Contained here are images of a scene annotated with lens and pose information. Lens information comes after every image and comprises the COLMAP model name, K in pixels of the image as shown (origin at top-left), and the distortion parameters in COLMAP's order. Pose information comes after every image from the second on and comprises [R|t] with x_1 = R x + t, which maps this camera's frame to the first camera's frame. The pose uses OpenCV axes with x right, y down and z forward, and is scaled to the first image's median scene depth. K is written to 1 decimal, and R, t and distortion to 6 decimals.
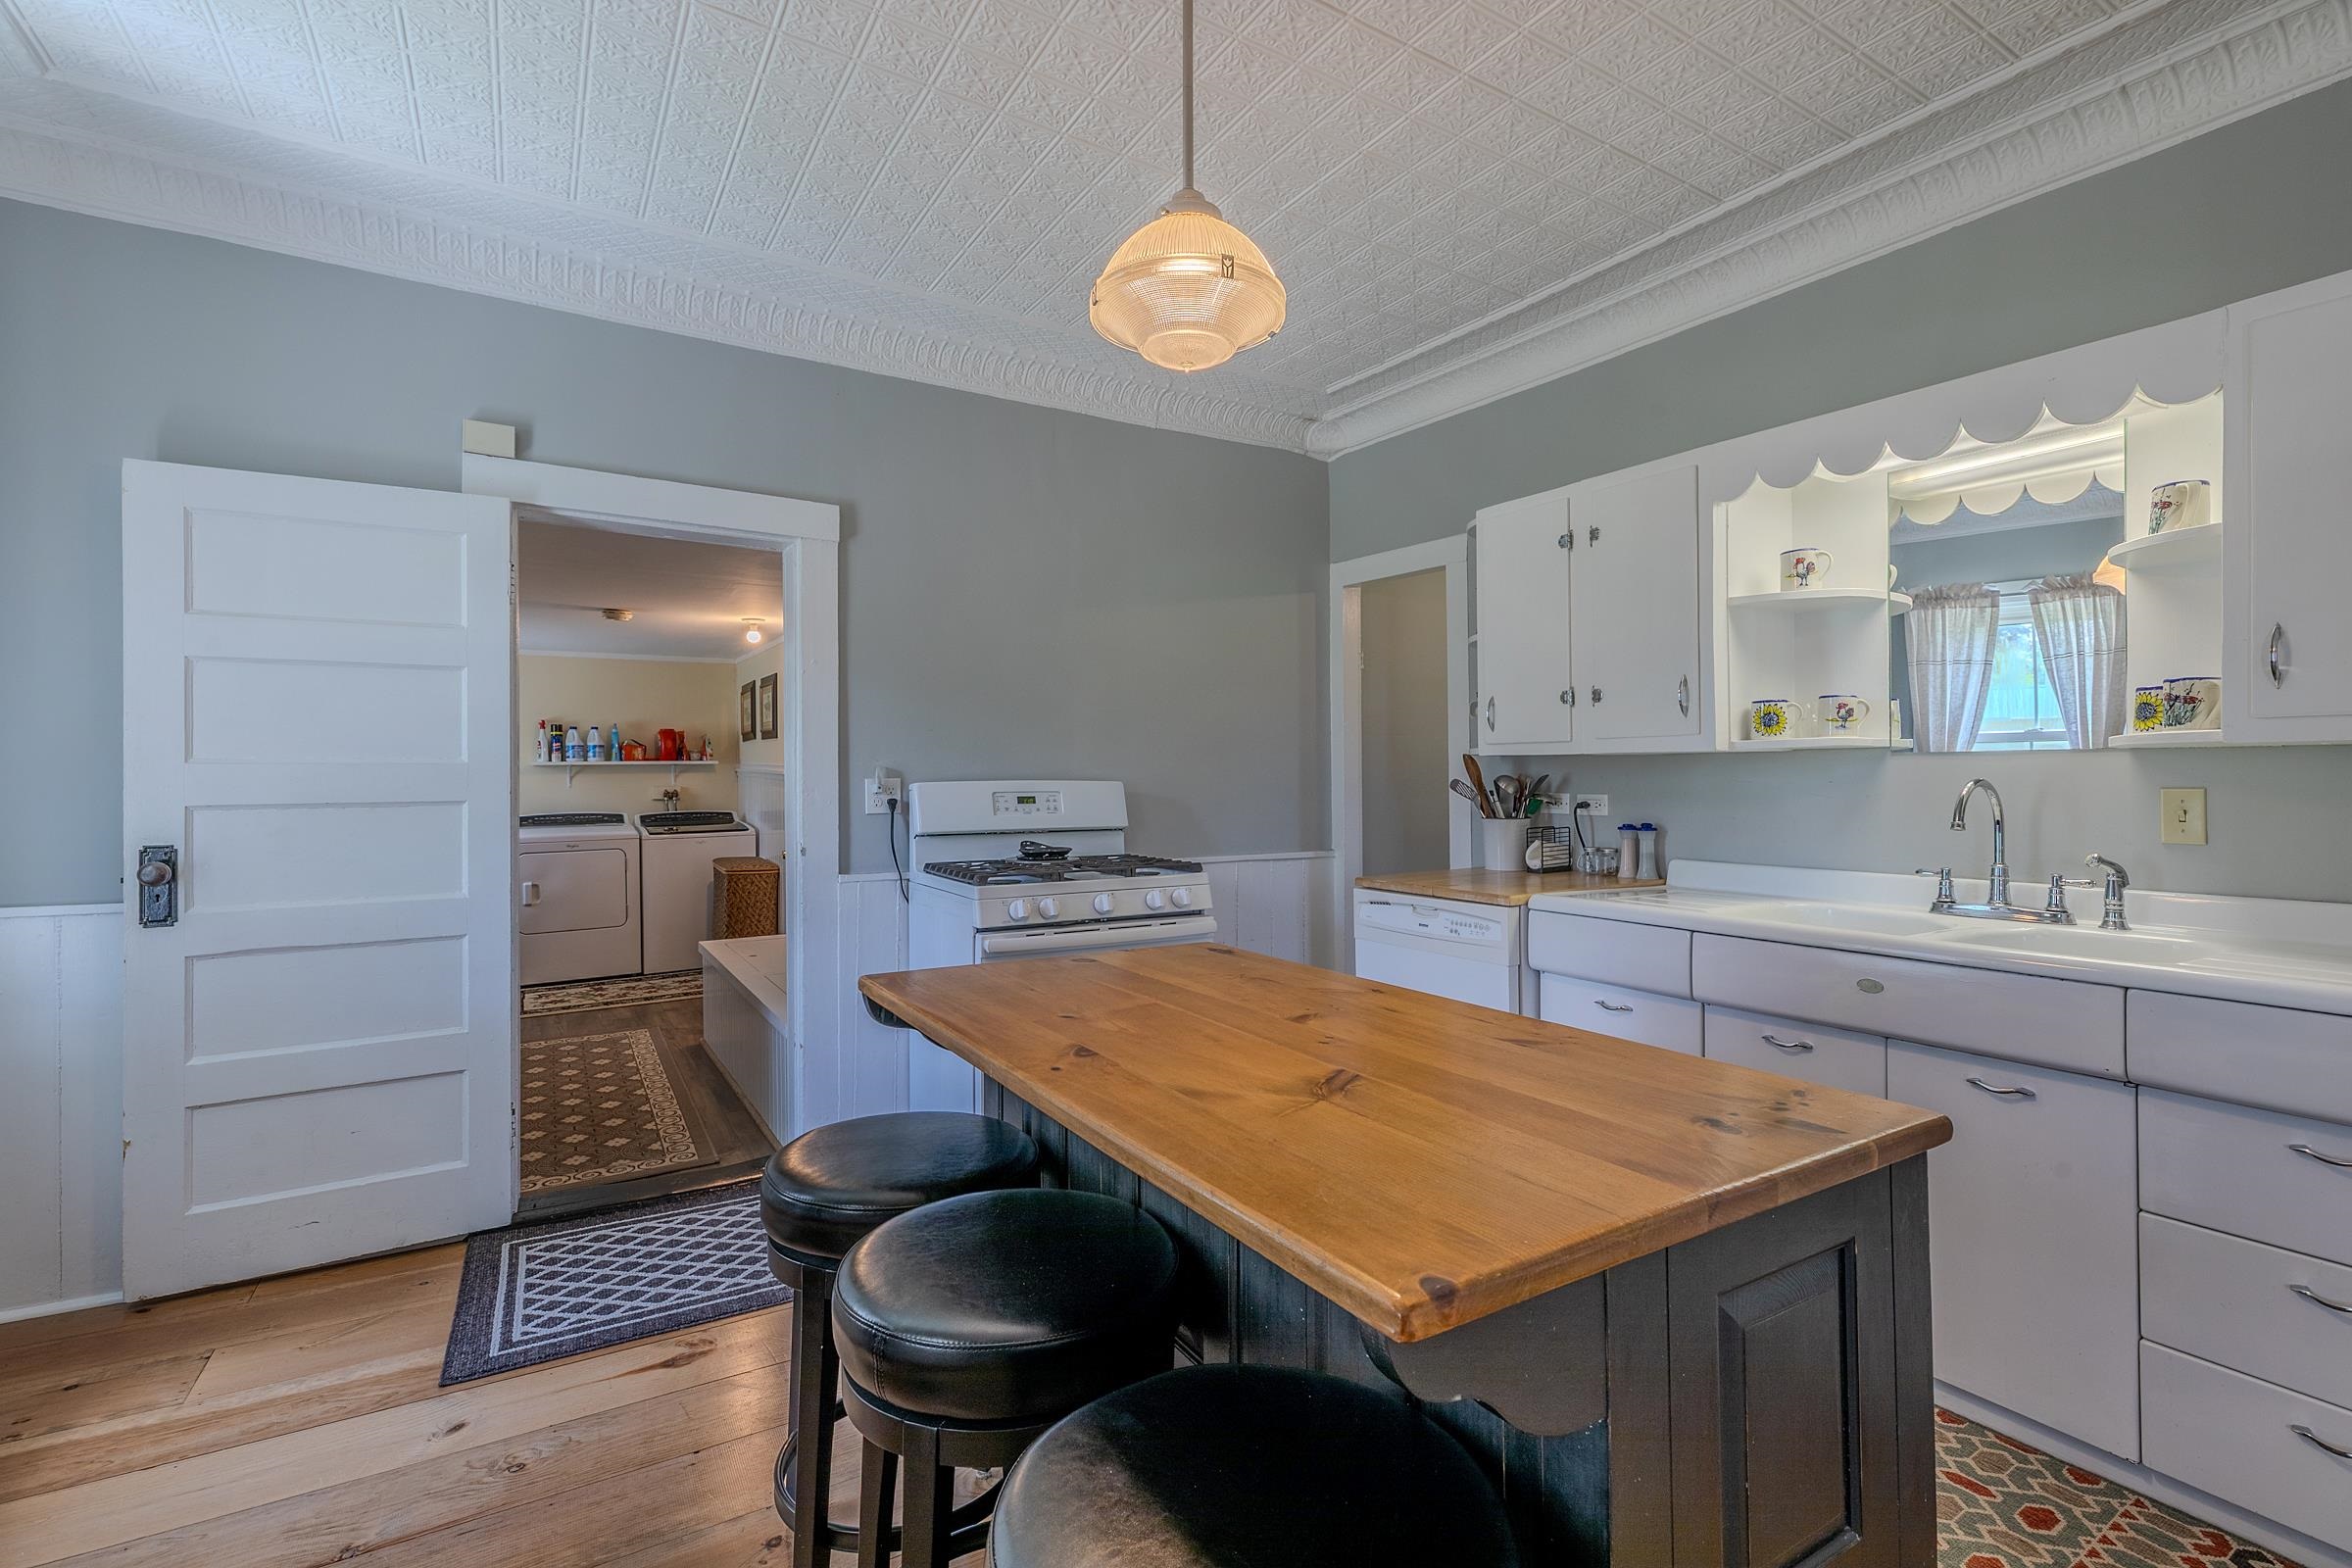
lens RADIAL K [[1067.0, 0, 1179.7], [0, 1067.0, 773.6], [0, 0, 1]] dist [0.004644, 0.000744]
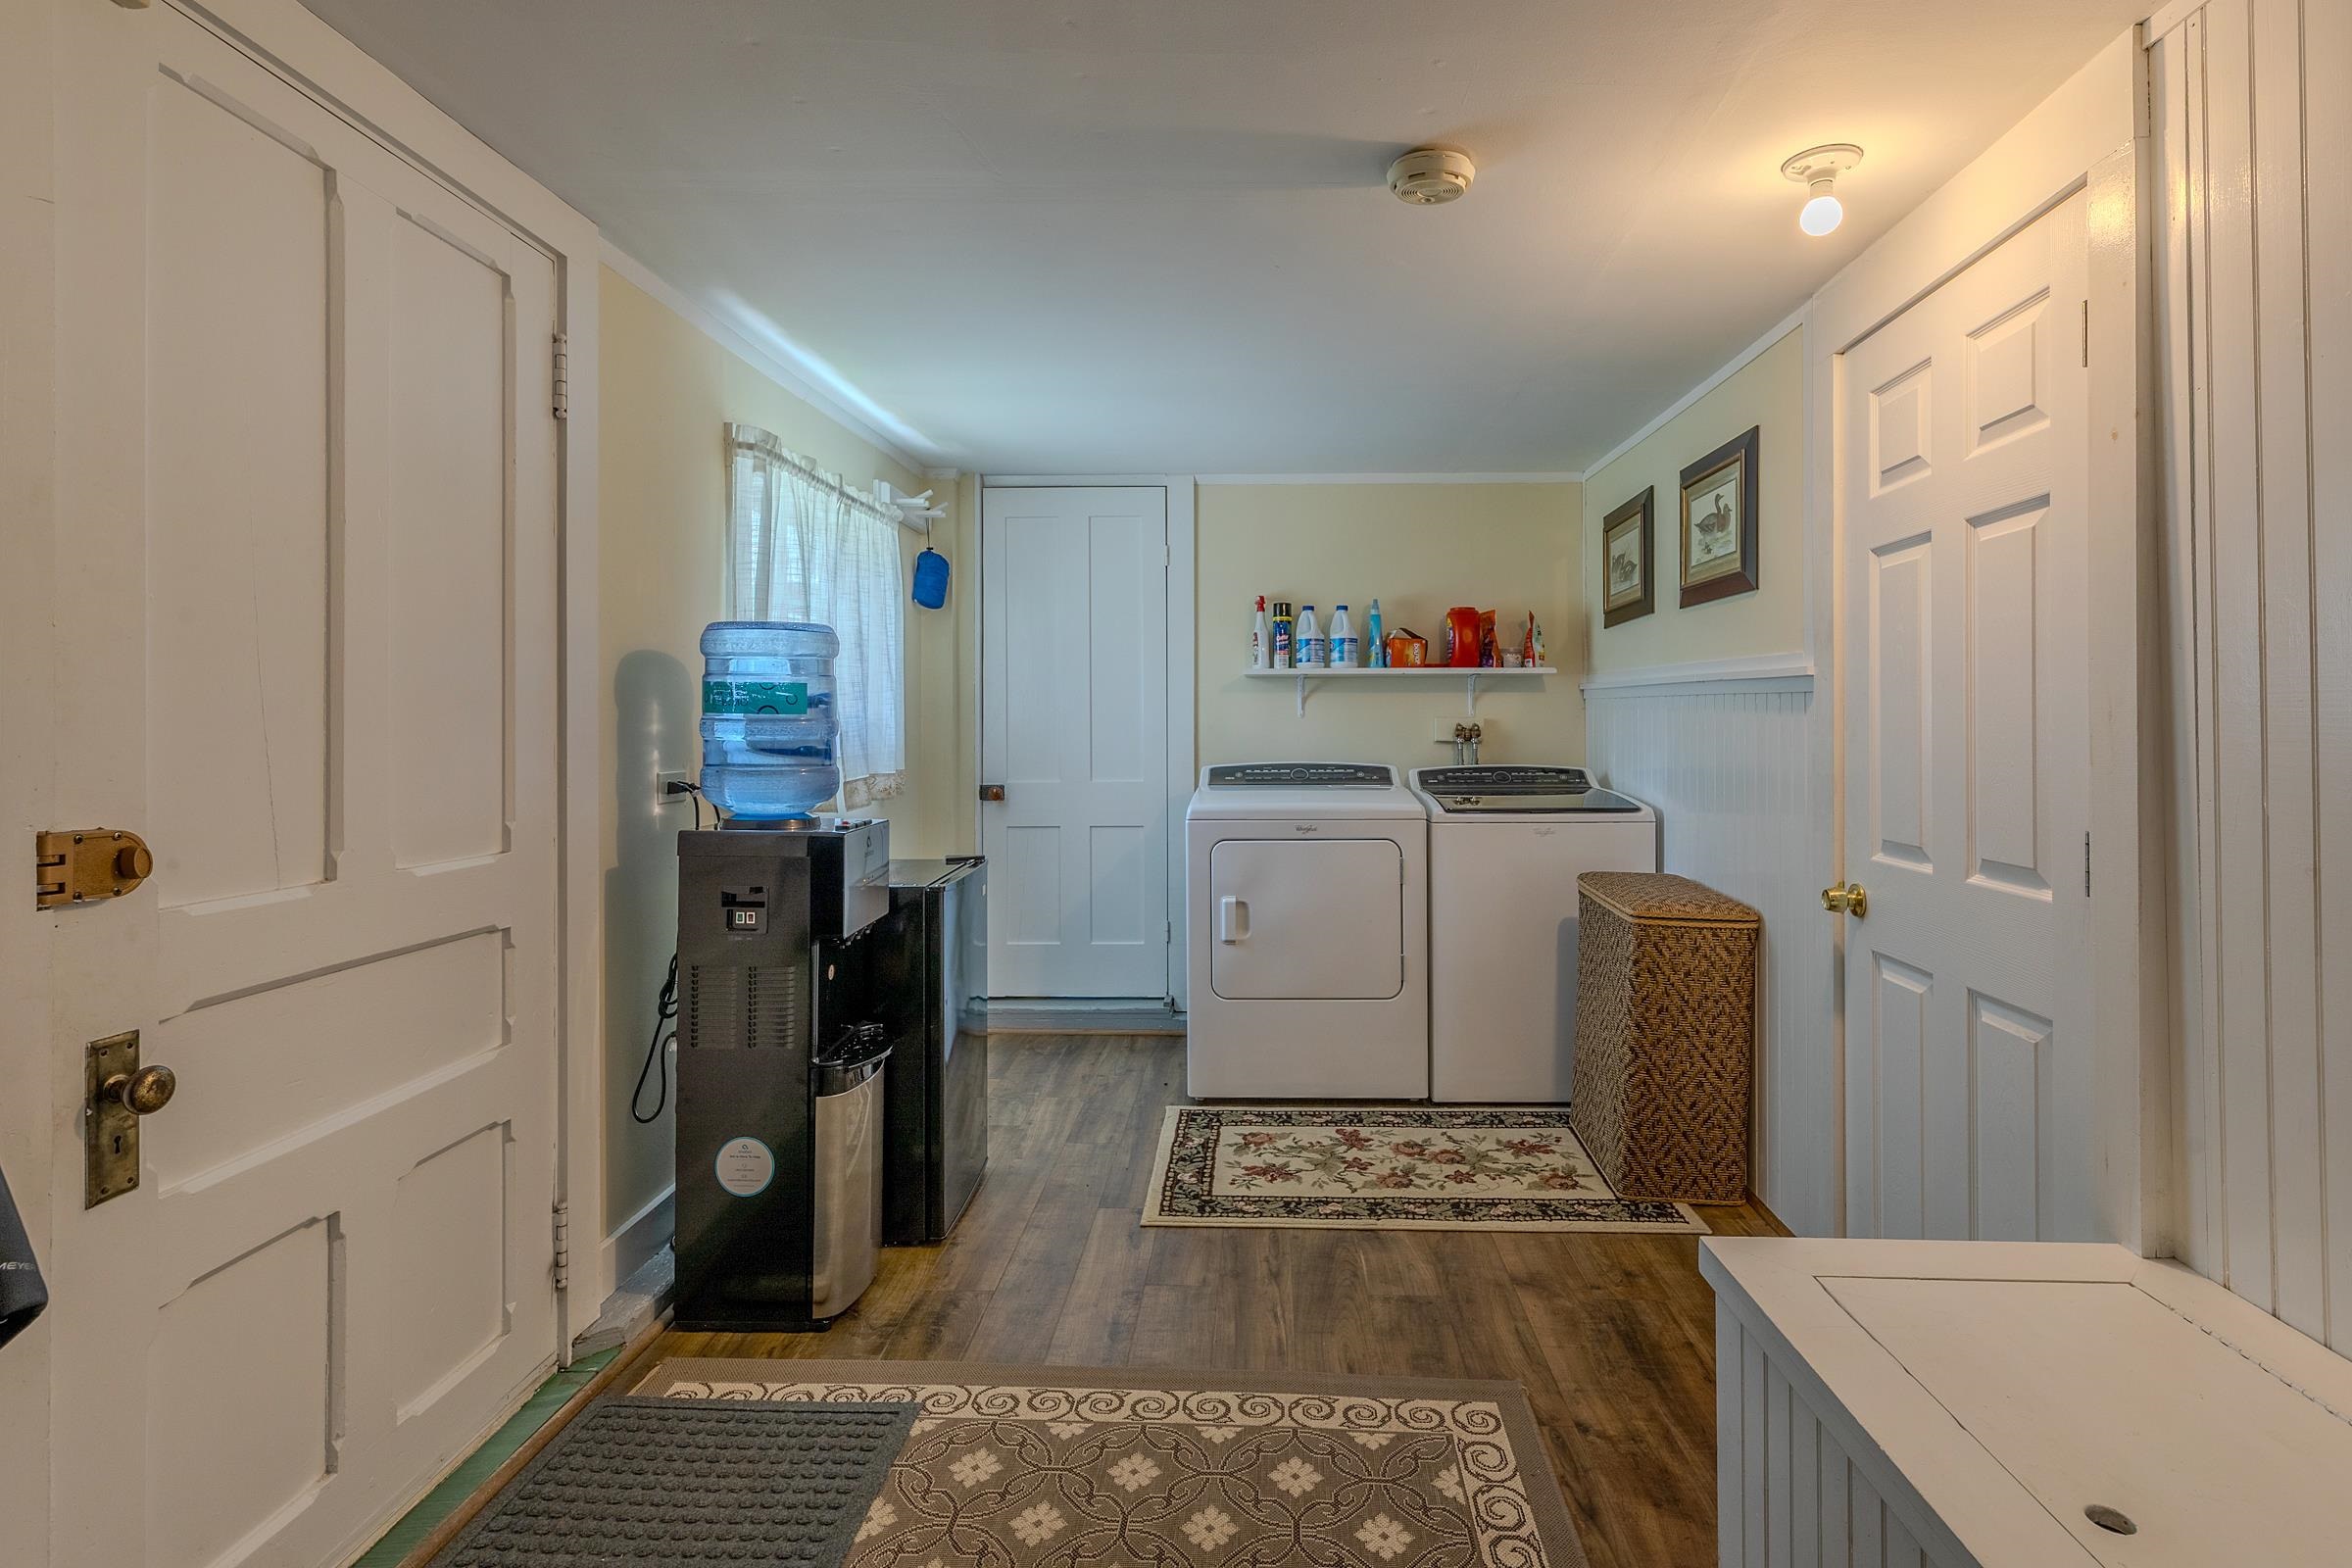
lens RADIAL K [[1067.0, 0, 1220.9], [0, 1067.0, 718.1], [0, 0, 1]] dist [0.004644, 0.000744]
pose [[0.831858, 0.006578, -0.554950, -0.297891], [-0.010239, 0.999941, -0.003494, 0.016290], [0.554894, 0.008589, 0.831876, 0.515456]]
